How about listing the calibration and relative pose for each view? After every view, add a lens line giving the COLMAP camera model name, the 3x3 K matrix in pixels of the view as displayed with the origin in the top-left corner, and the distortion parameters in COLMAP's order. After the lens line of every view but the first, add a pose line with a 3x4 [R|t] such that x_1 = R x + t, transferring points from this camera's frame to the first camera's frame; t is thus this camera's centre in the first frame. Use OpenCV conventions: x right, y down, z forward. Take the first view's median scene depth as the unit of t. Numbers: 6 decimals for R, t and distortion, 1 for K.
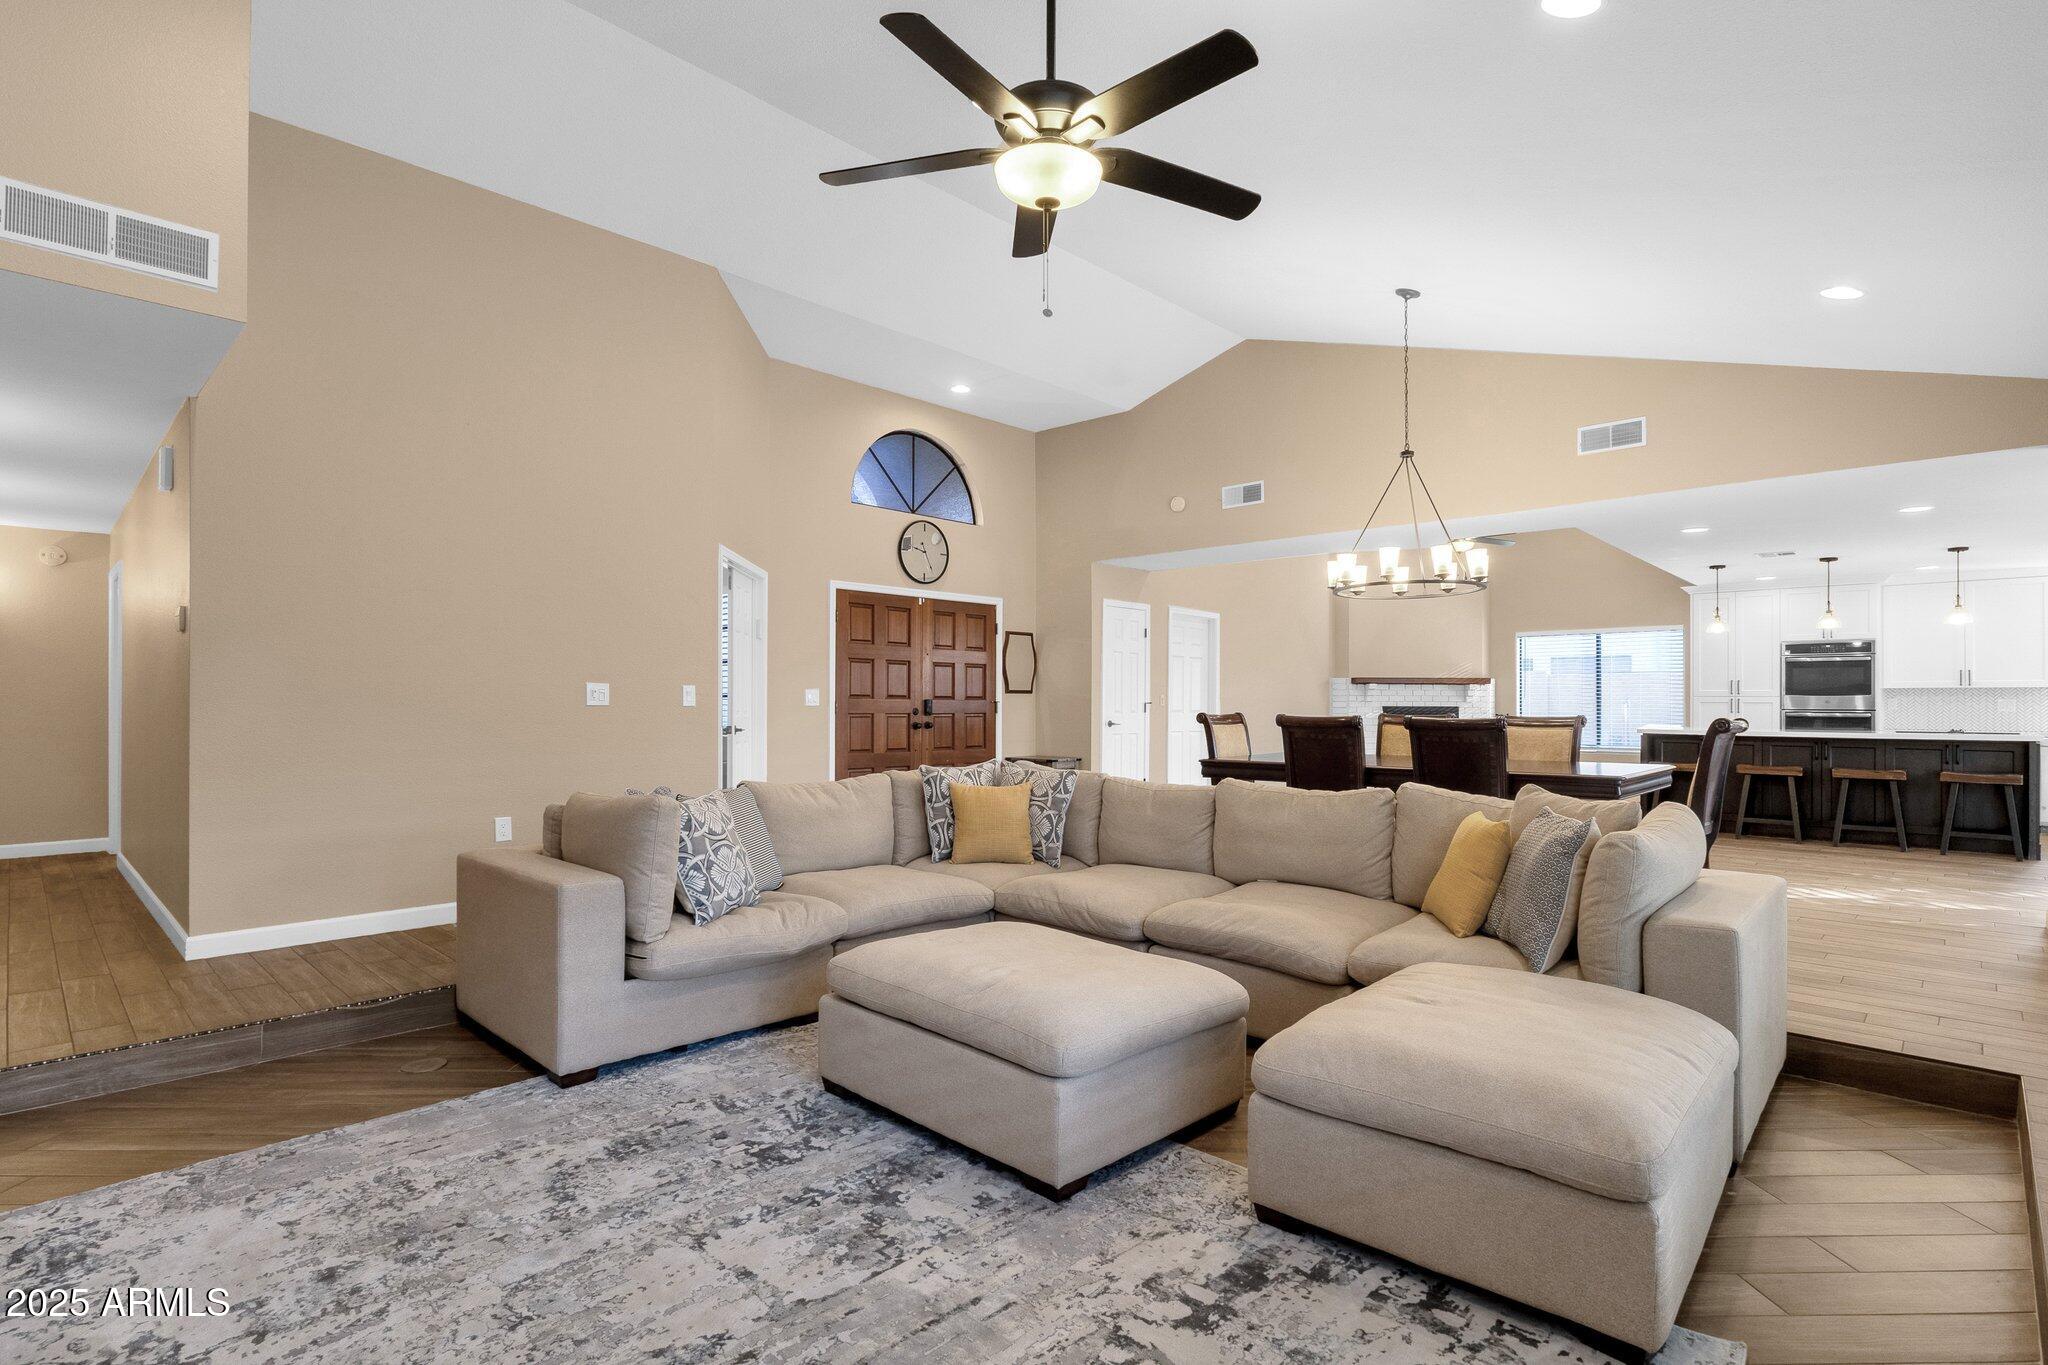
lens RADIAL K [[1001.0, 0, 994.0], [0, 1001.0, 691.2], [0, 0, 1]] dist [-0.021608, 0.006404]
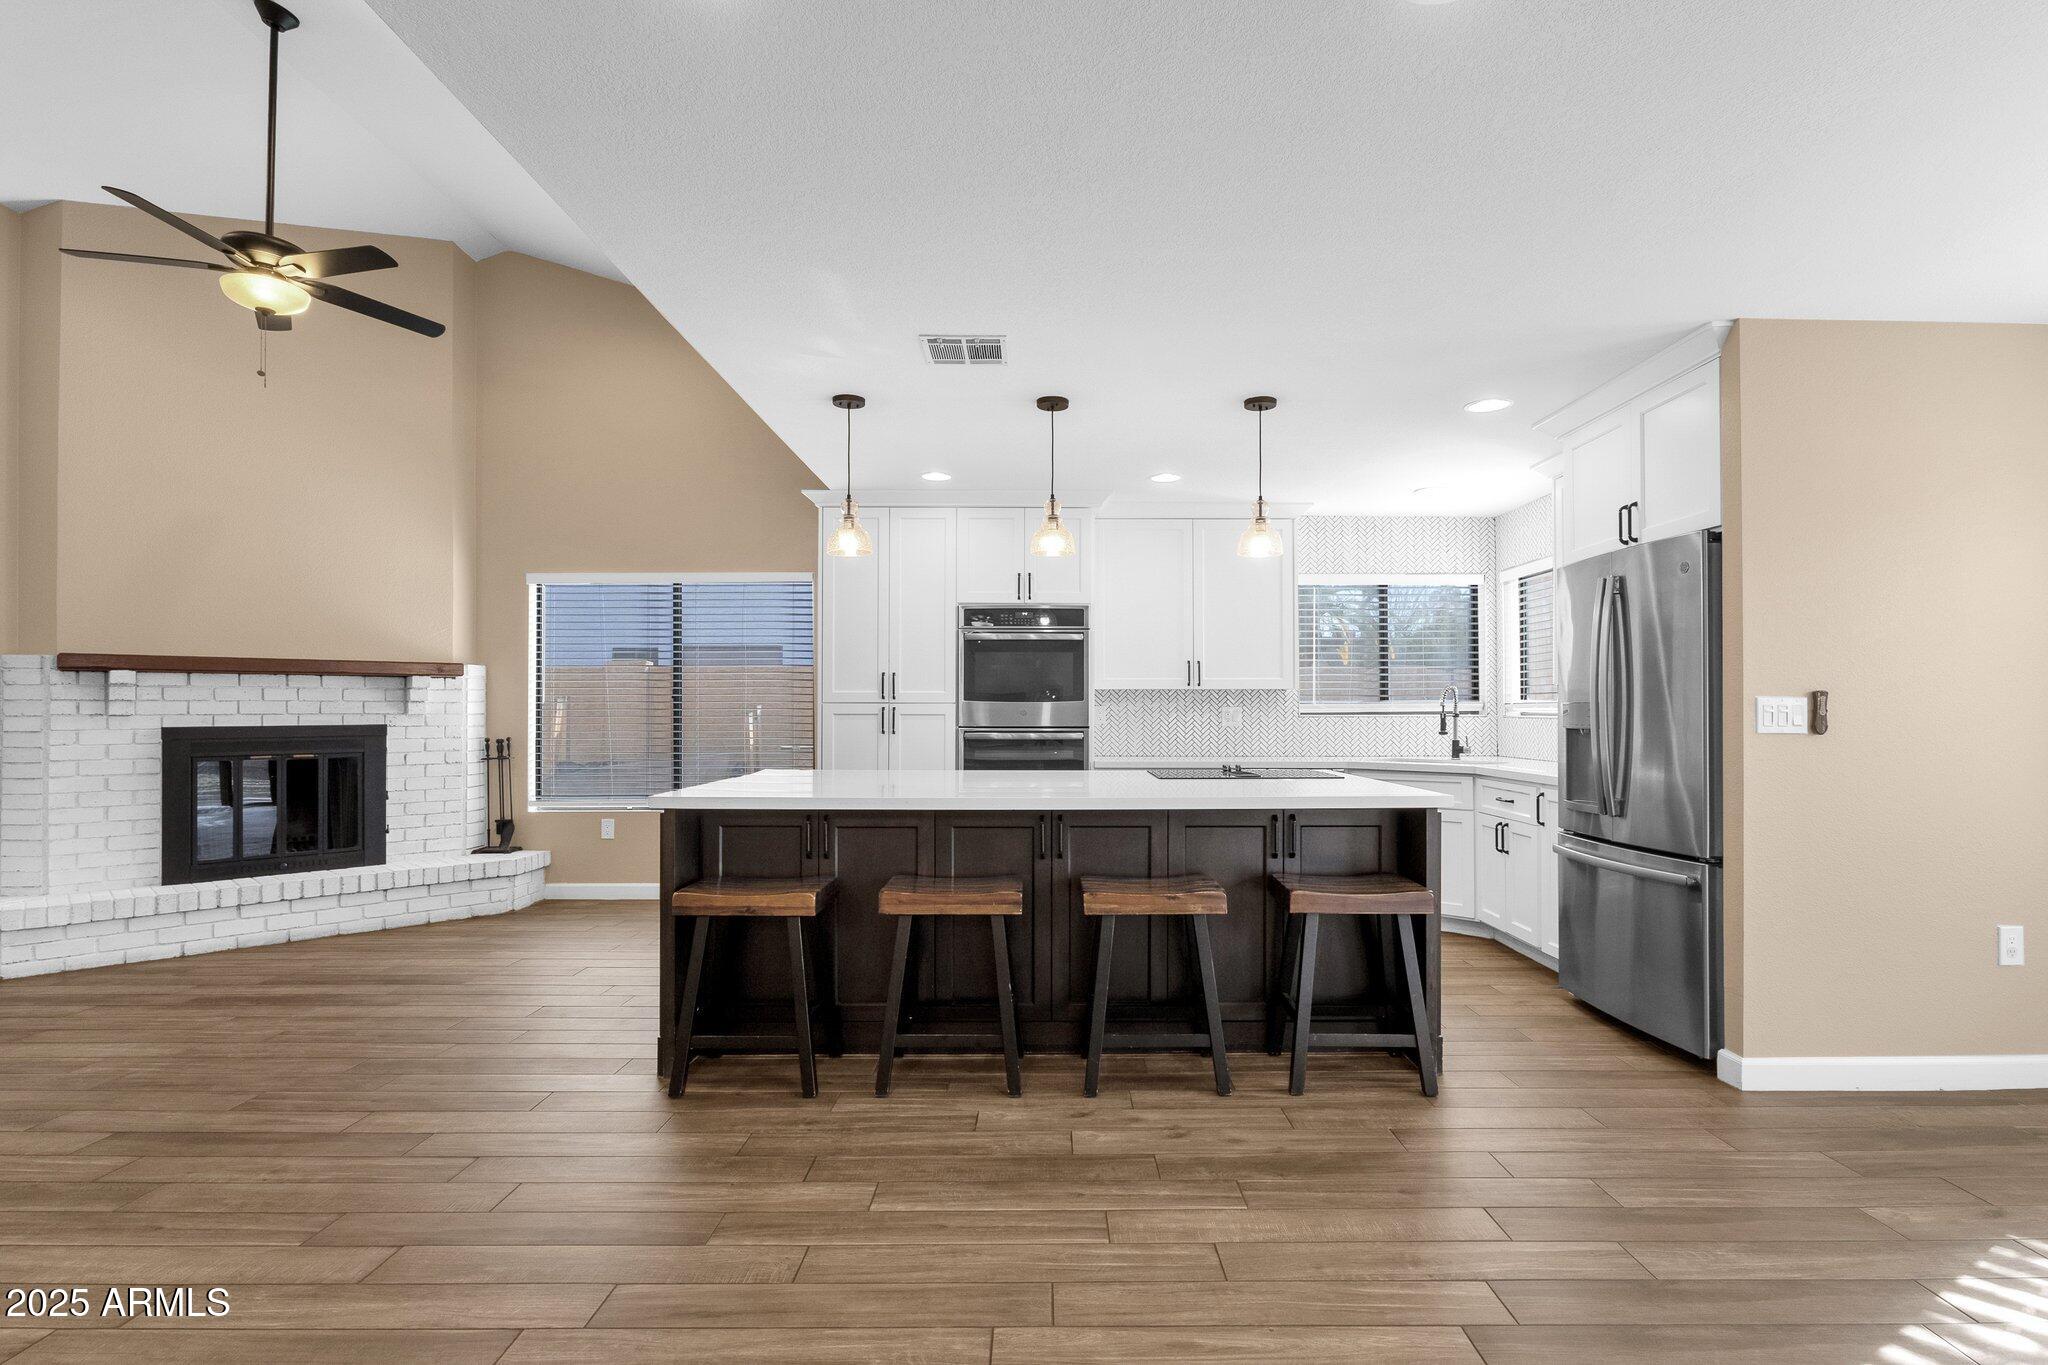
lens RADIAL K [[979.6, 0, 1061.4], [0, 979.6, 697.3], [0, 0, 1]] dist [-0.000120, 0.000399]
pose [[0.694703, 0.000782, 0.719297, 1.483823], [-0.003627, 0.999991, 0.002416, 0.002232], [-0.719288, -0.004287, 0.694699, 1.940322]]
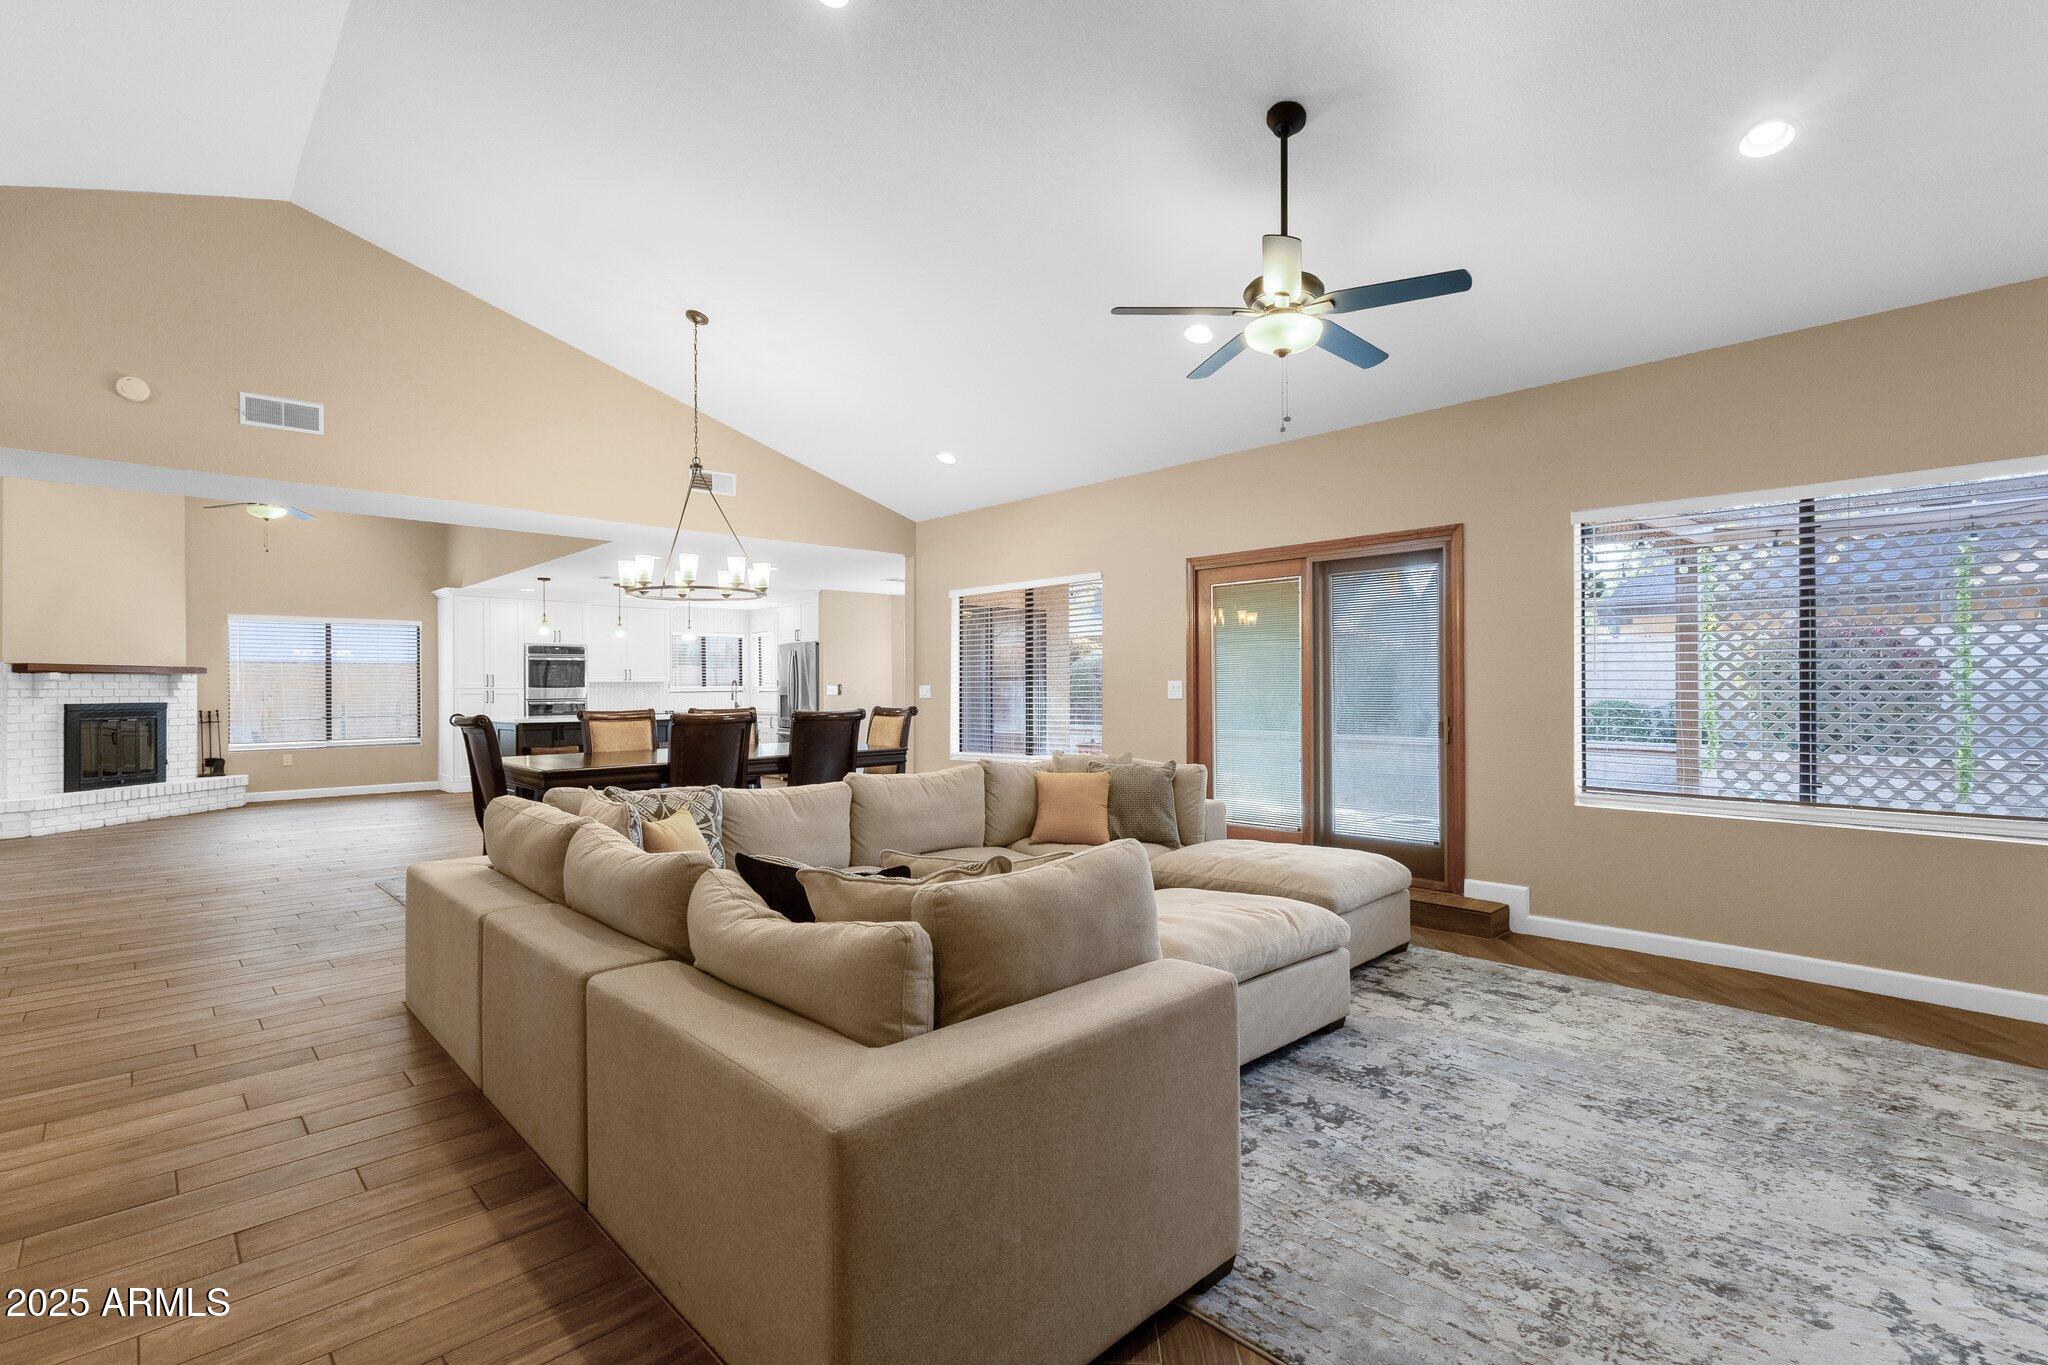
lens RADIAL K [[972.9, 0, 1024.0], [0, 972.9, 682.5], [0, 0, 1]] dist [0.006174, 0.000318]
pose [[0.012891, 0.000159, 0.999917, -1.248834], [-0.004664, 0.999989, -0.000099, -0.015327], [-0.999906, -0.004662, 0.012892, 1.268683]]
